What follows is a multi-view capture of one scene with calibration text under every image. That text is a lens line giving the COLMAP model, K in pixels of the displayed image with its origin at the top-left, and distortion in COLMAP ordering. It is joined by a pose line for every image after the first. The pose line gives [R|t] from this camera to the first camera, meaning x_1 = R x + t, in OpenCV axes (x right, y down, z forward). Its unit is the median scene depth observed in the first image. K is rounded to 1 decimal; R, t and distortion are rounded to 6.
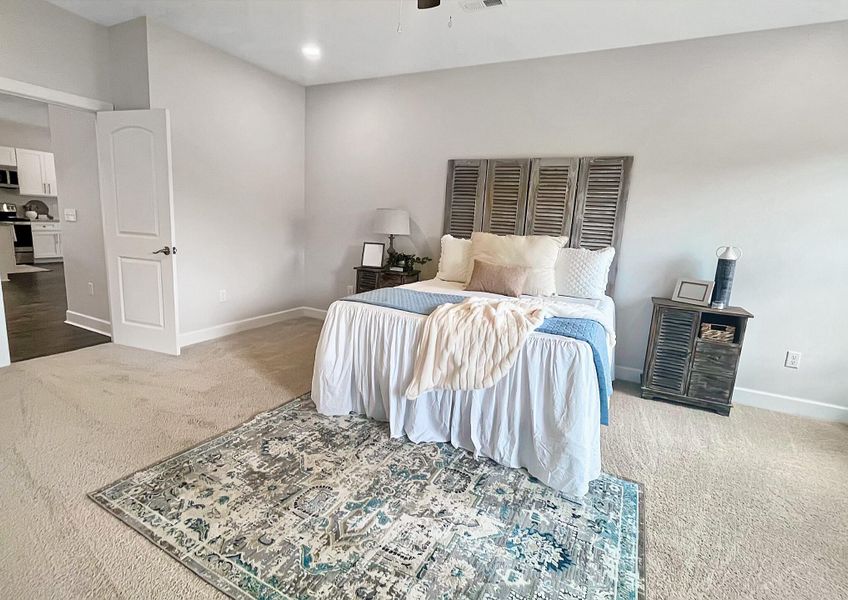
lens RADIAL K [[407.7, 0, 417.2], [0, 407.7, 298.0], [0, 0, 1]] dist [-0.001165, 0.000199]
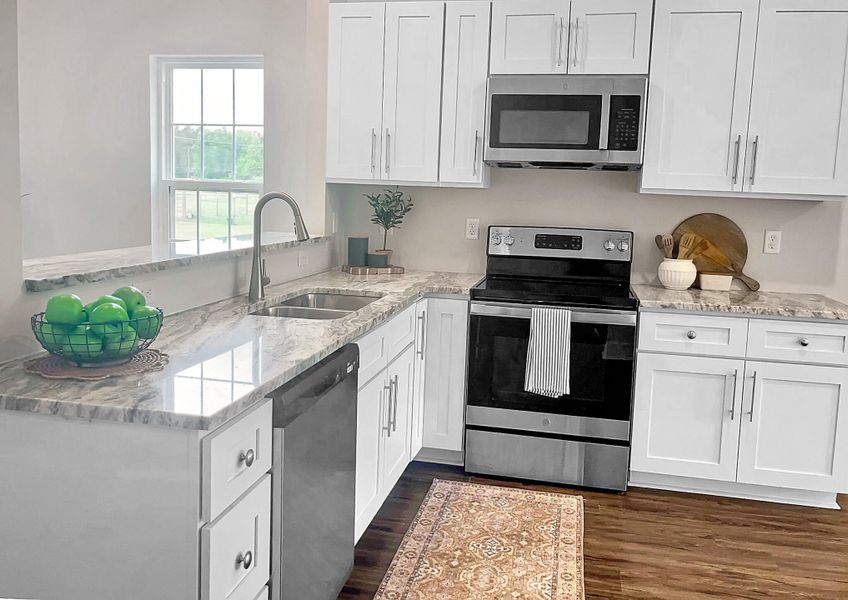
lens RADIAL K [[679.5, 0, 457.2], [0, 679.5, 266.6], [0, 0, 1]] dist [0.015546, 0.003623]
pose [[0.248946, 0.046832, -0.967384, -0.610118], [-0.196066, 0.980586, -0.002984, -0.187226], [0.948464, 0.190414, 0.253295, 0.796225]]
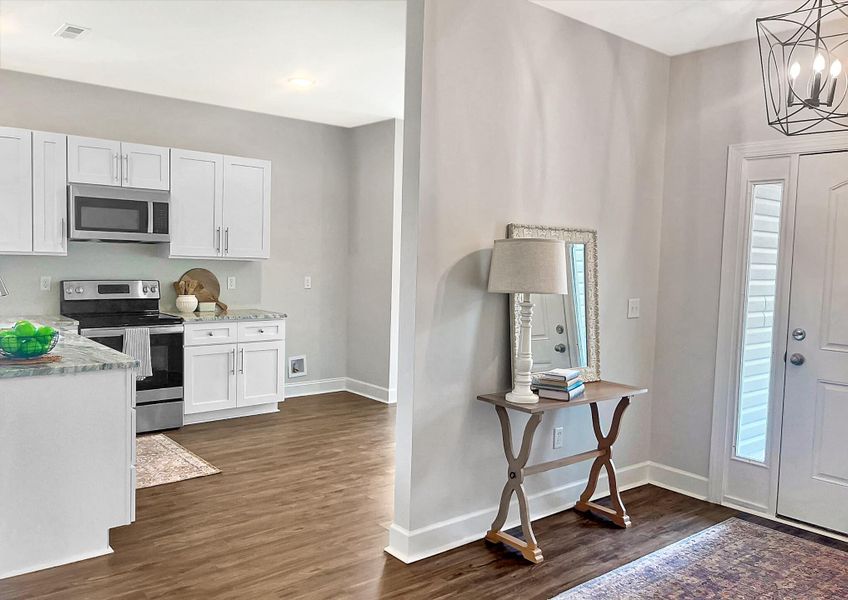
lens RADIAL K [[679.5, 0, 425.8], [0, 679.5, 302.7], [0, 0, 1]] dist [0.015546, 0.003623]
pose [[0.917824, -0.014668, -0.396717, -0.462437], [-0.040439, 0.990665, -0.130186, -0.128940], [0.394923, 0.135530, 0.908662, 0.479957]]
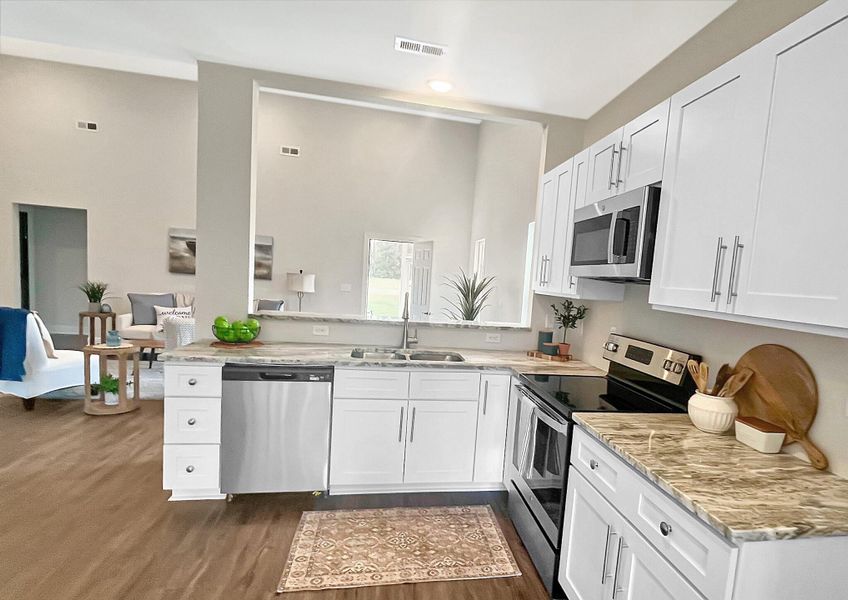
lens RADIAL K [[428.5, 0, 472.1], [0, 428.5, 326.1], [0, 0, 1]] dist [-0.020519, -0.000195]
pose [[-0.768139, -0.057045, -0.637737, -0.746184], [-0.238165, 0.950010, 0.201886, -0.263587], [0.594340, 0.306963, -0.743326, 1.096588]]
